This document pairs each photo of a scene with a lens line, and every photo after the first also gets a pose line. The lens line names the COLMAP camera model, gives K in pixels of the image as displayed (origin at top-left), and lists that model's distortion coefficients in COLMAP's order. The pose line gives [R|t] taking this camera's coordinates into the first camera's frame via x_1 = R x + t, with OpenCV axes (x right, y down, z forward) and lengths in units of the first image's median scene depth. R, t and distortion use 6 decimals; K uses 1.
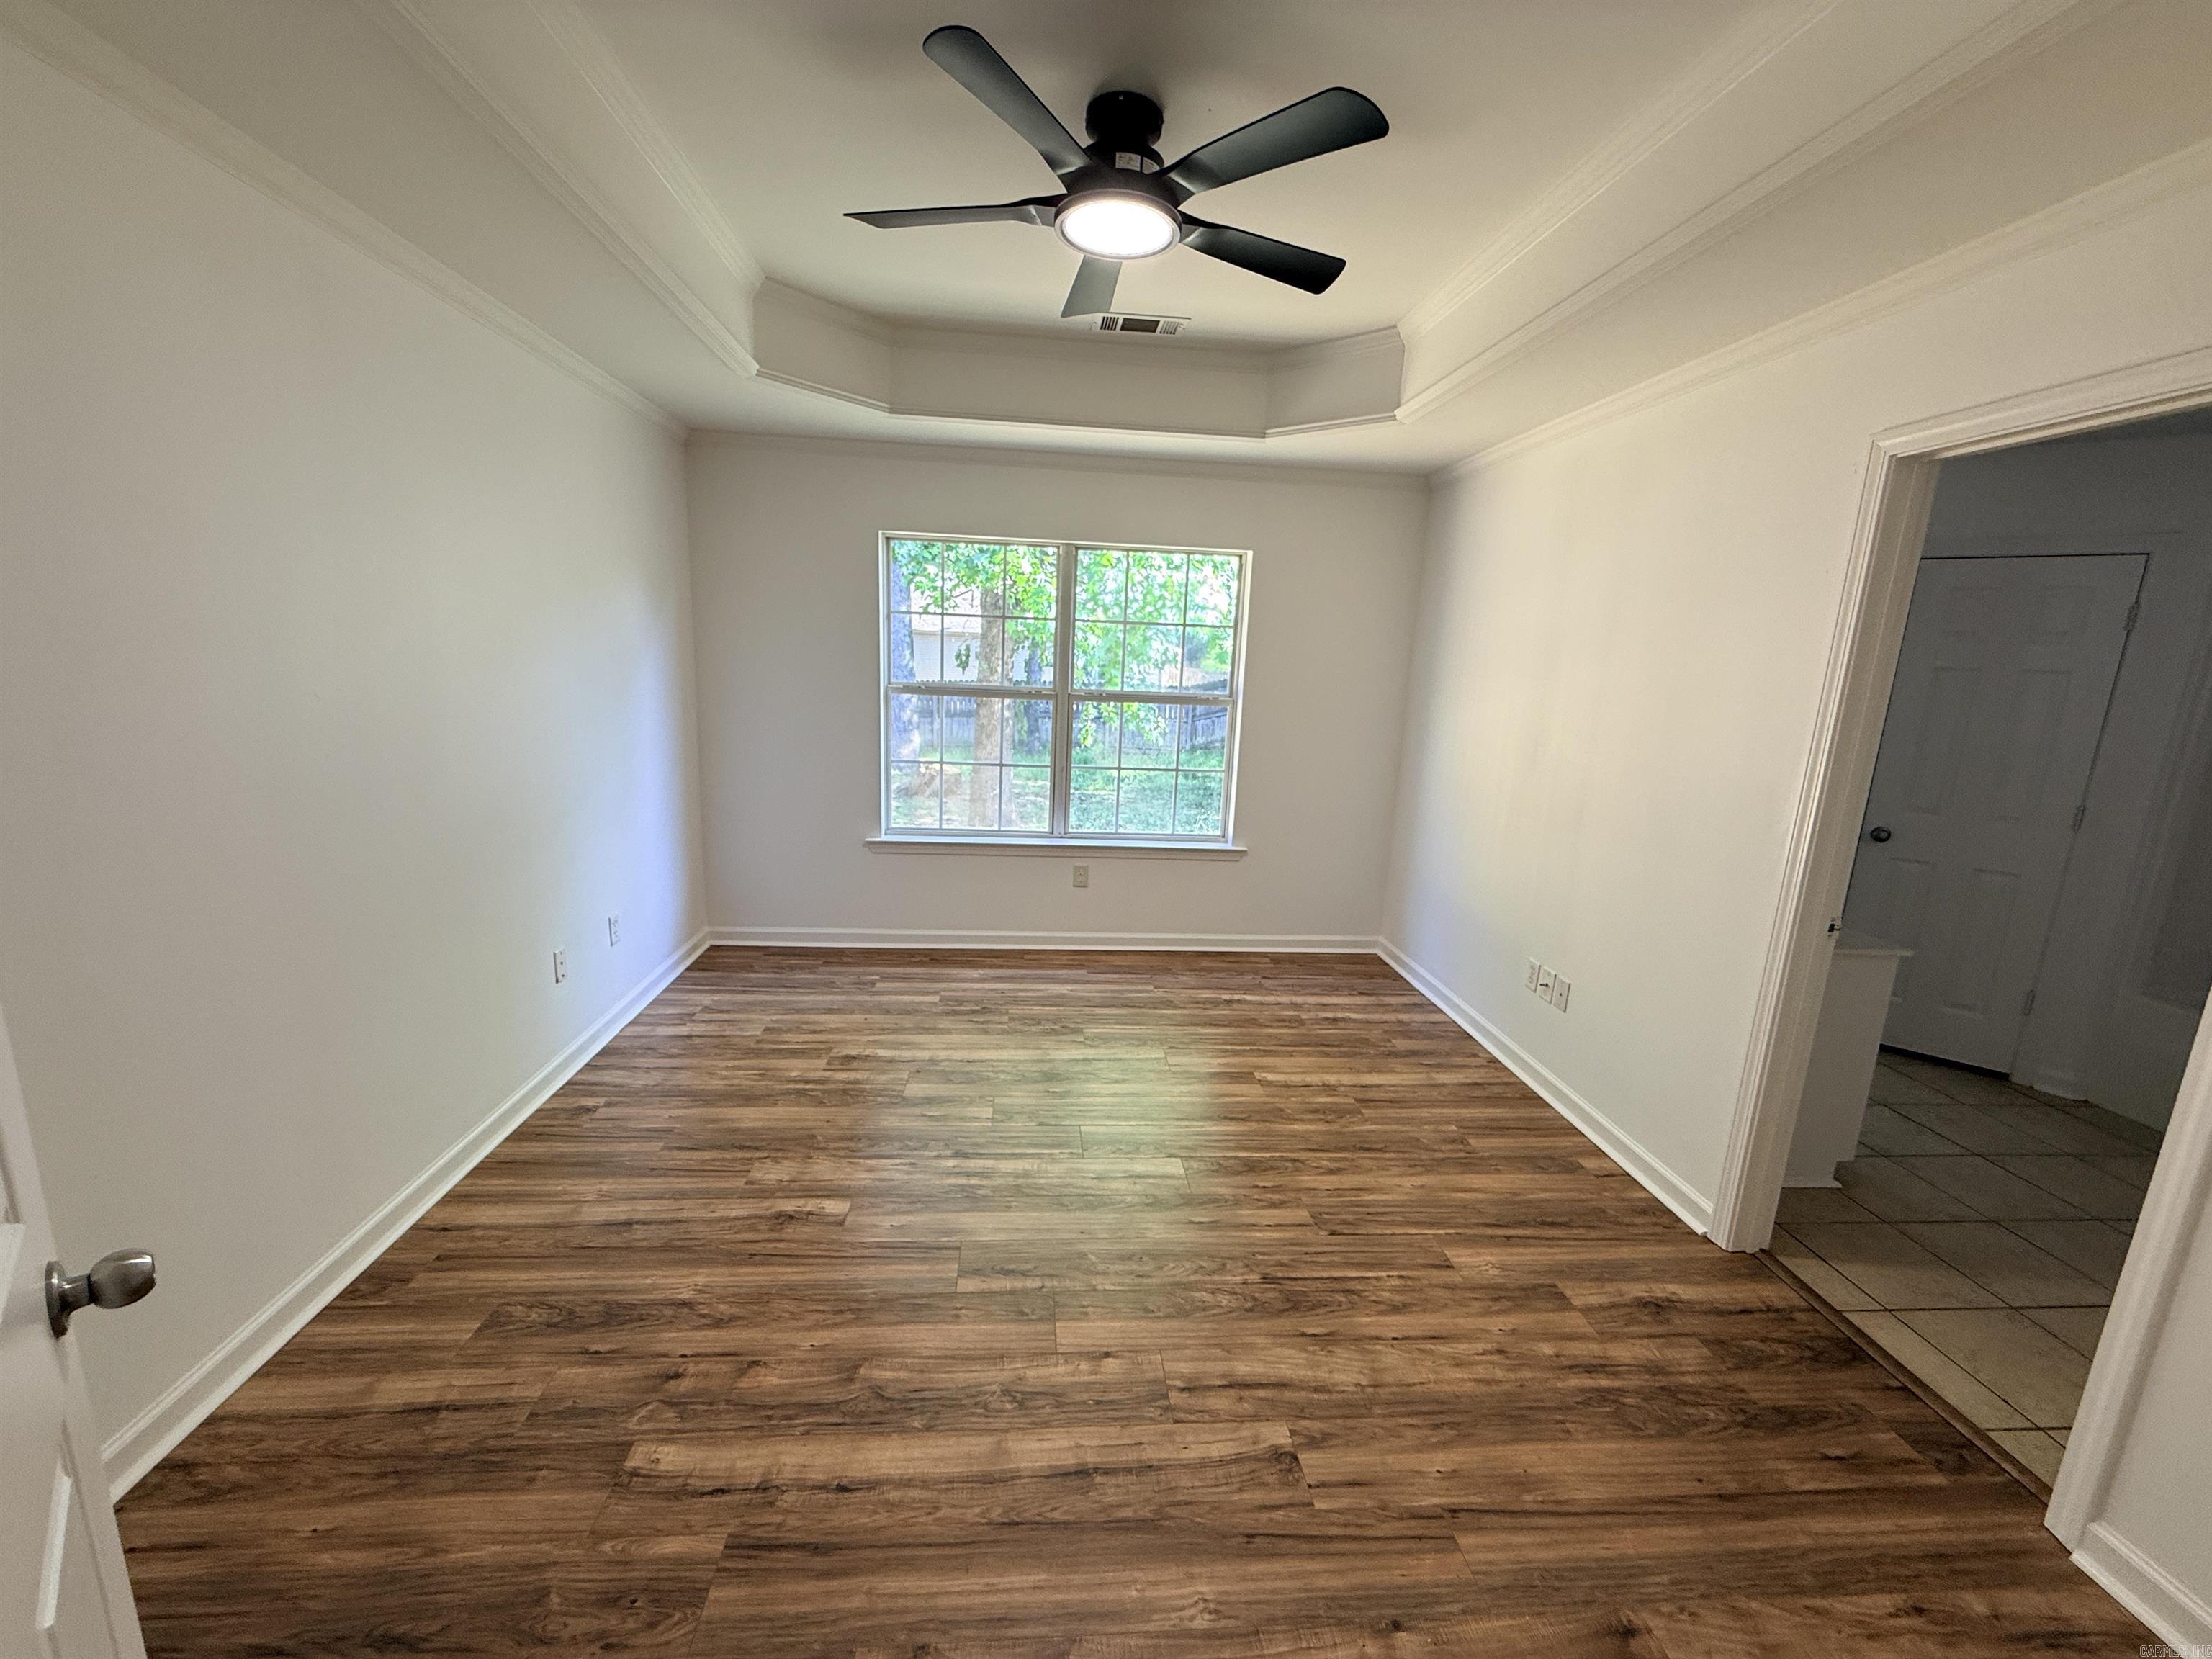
lens RADIAL K [[882.4, 0, 1102.0], [0, 882.4, 830.7], [0, 0, 1]] dist [-0.001308, 0.000596]
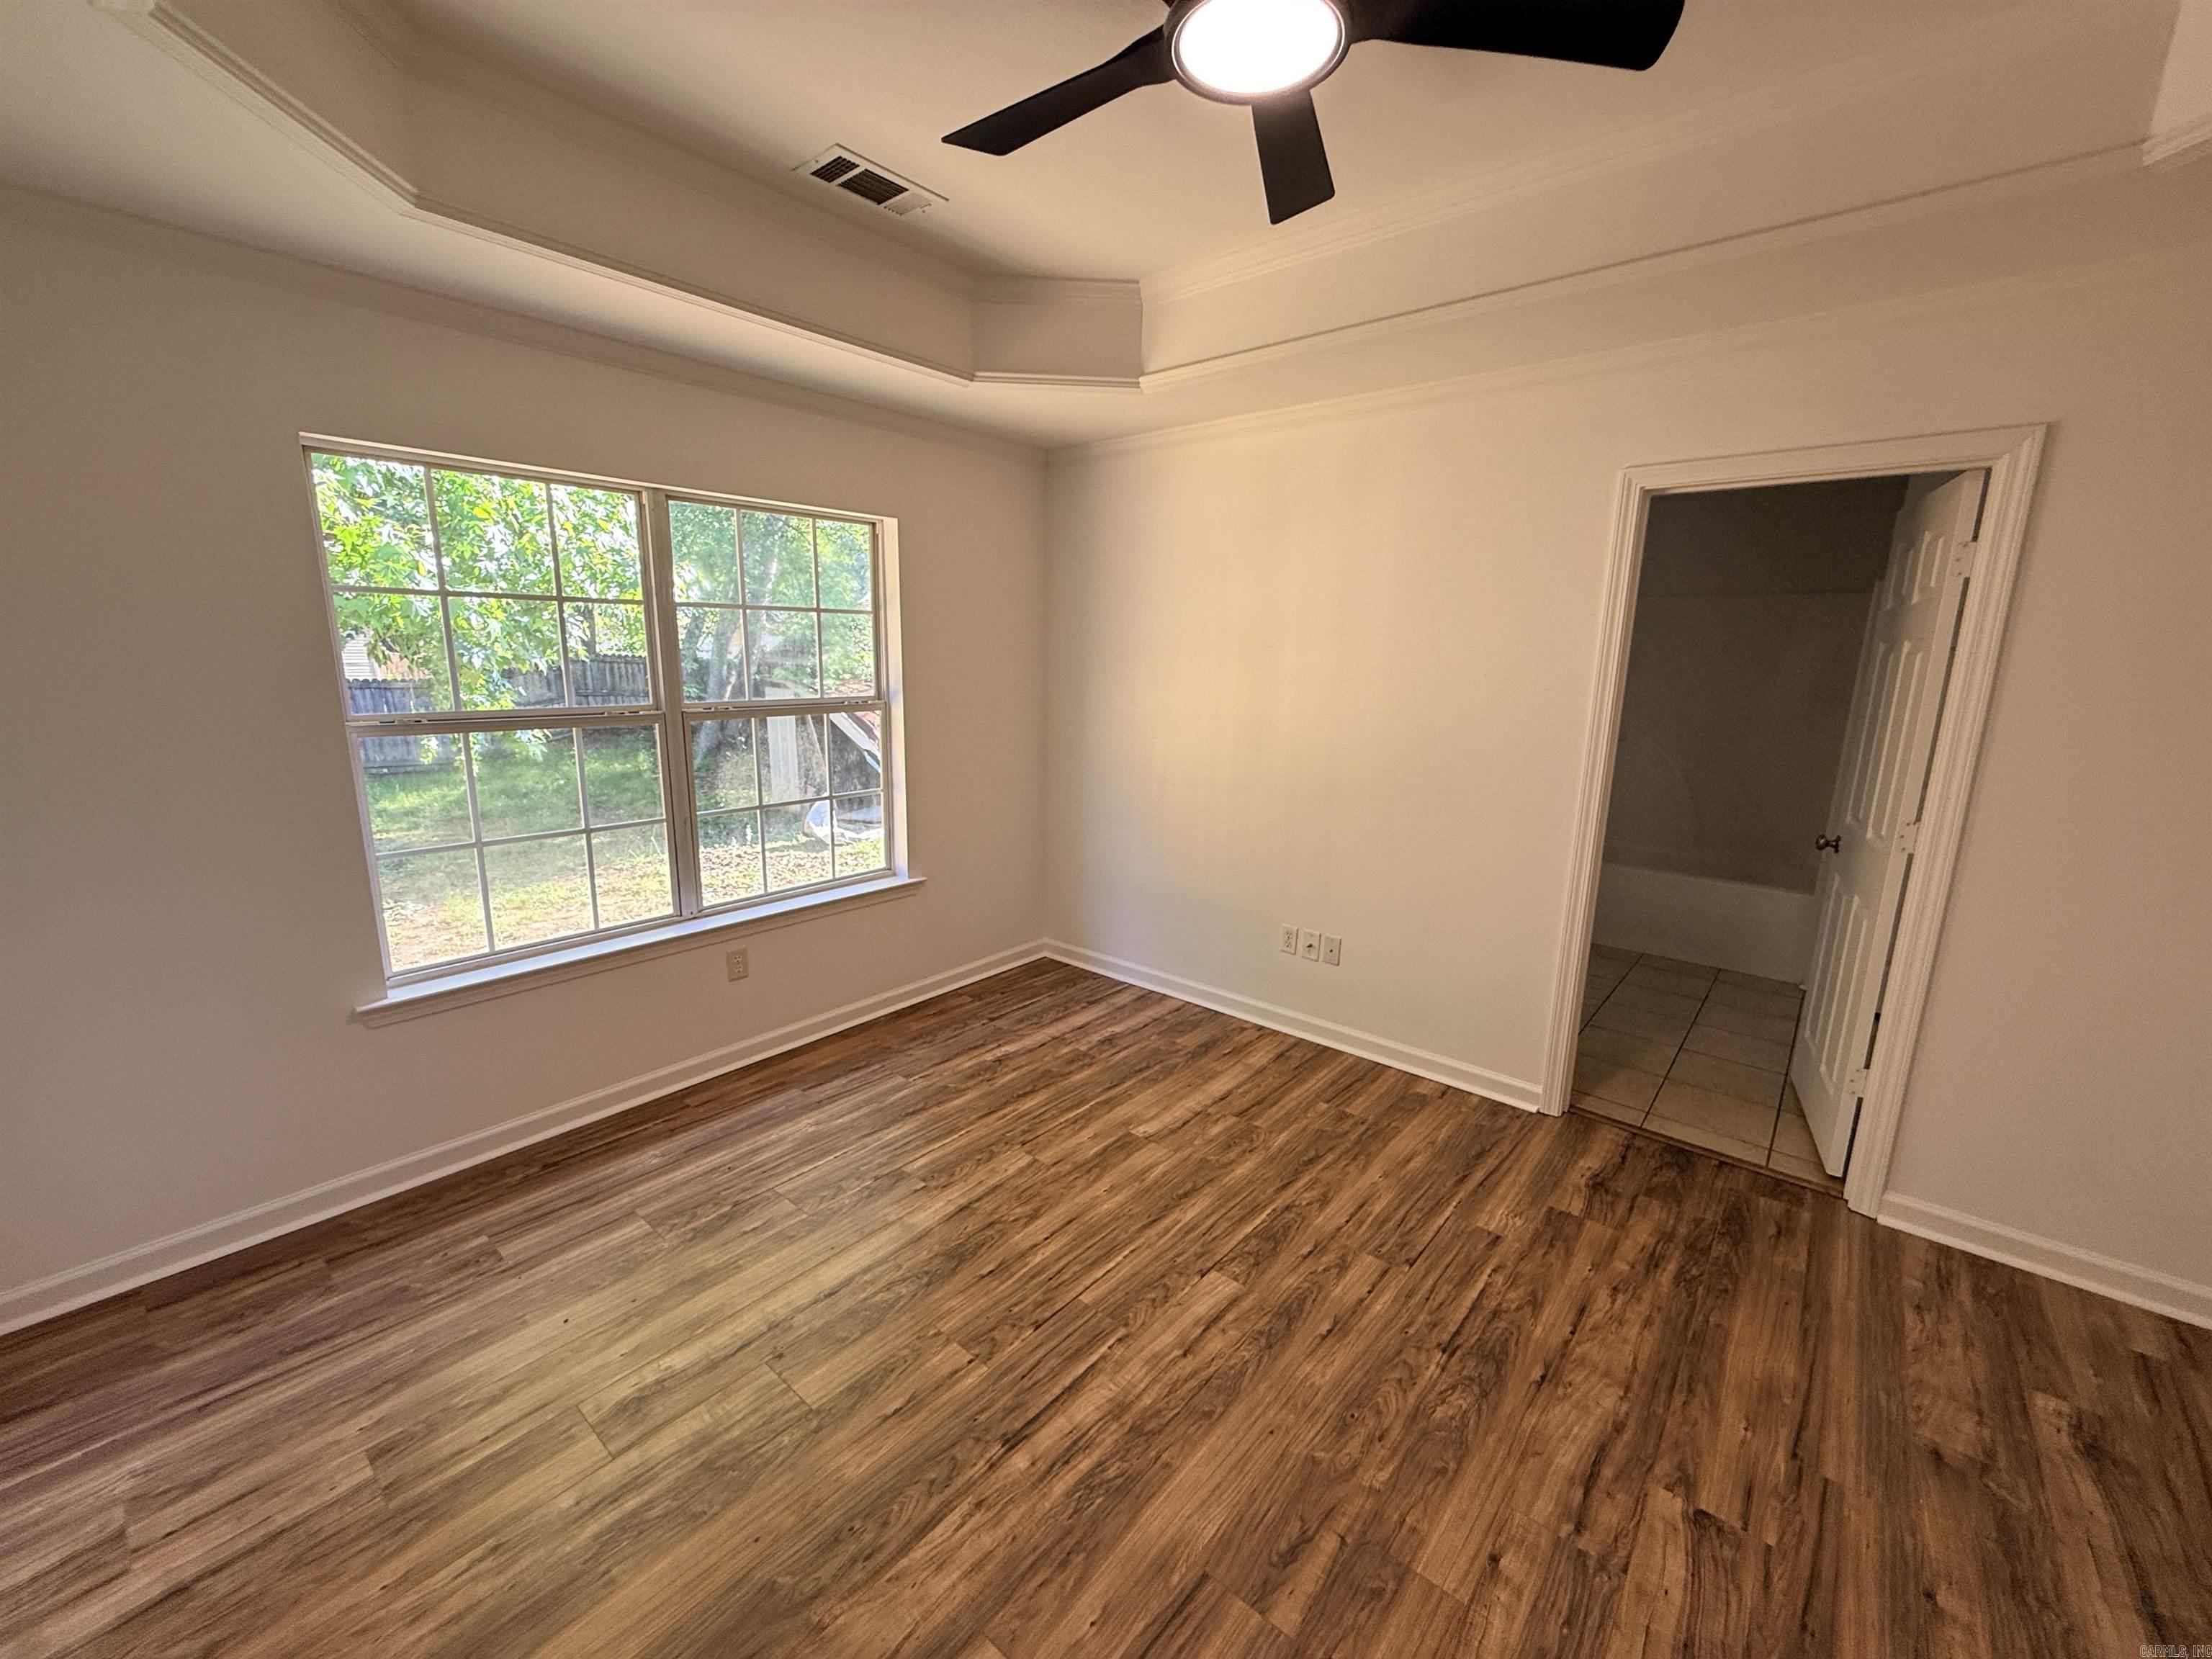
lens RADIAL K [[882.4, 0, 1102.0], [0, 882.4, 830.7], [0, 0, 1]] dist [-0.001308, 0.000596]
pose [[0.706444, -0.173533, 0.686165, -0.508803], [0.154859, 0.983884, 0.089392, -0.129509], [-0.690620, 0.043108, 0.721932, 0.490827]]
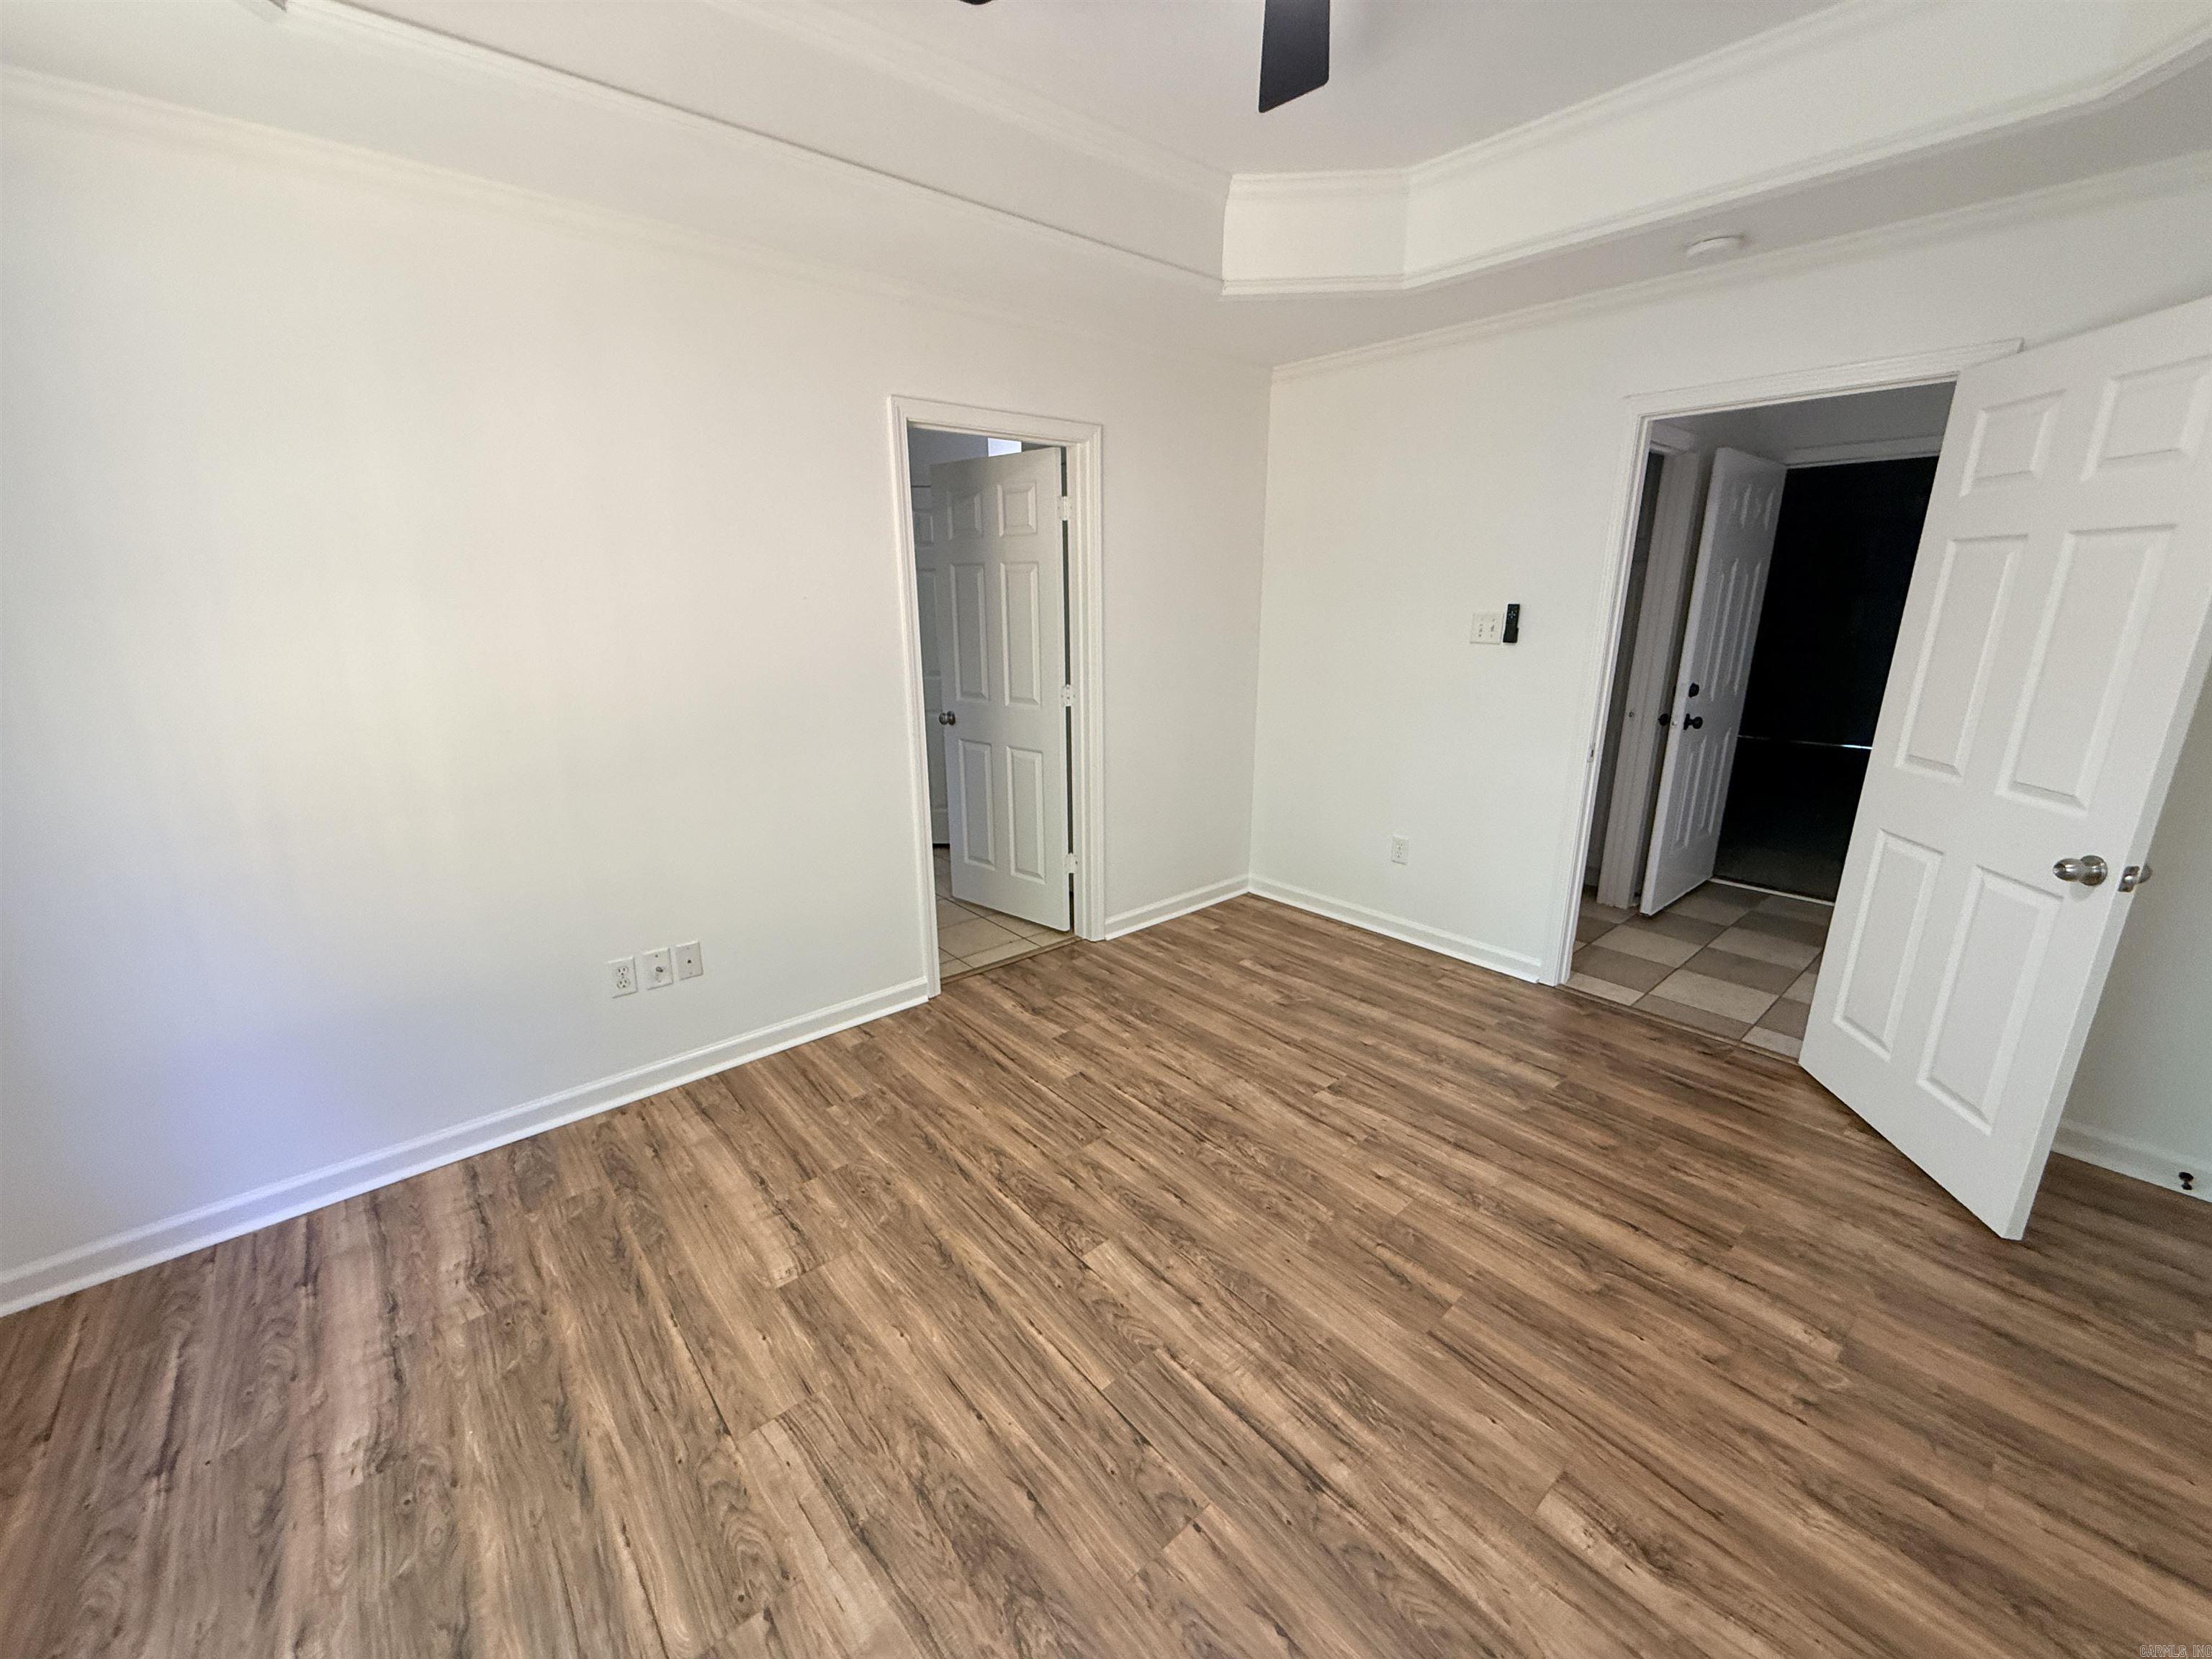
lens RADIAL K [[882.4, 0, 1102.0], [0, 882.4, 830.7], [0, 0, 1]] dist [-0.001308, 0.000596]
pose [[-0.586979, -0.254539, 0.768548, -0.435574], [0.141938, 0.902234, 0.407220, -0.280526], [-0.797063, 0.348115, -0.493463, 1.312114]]
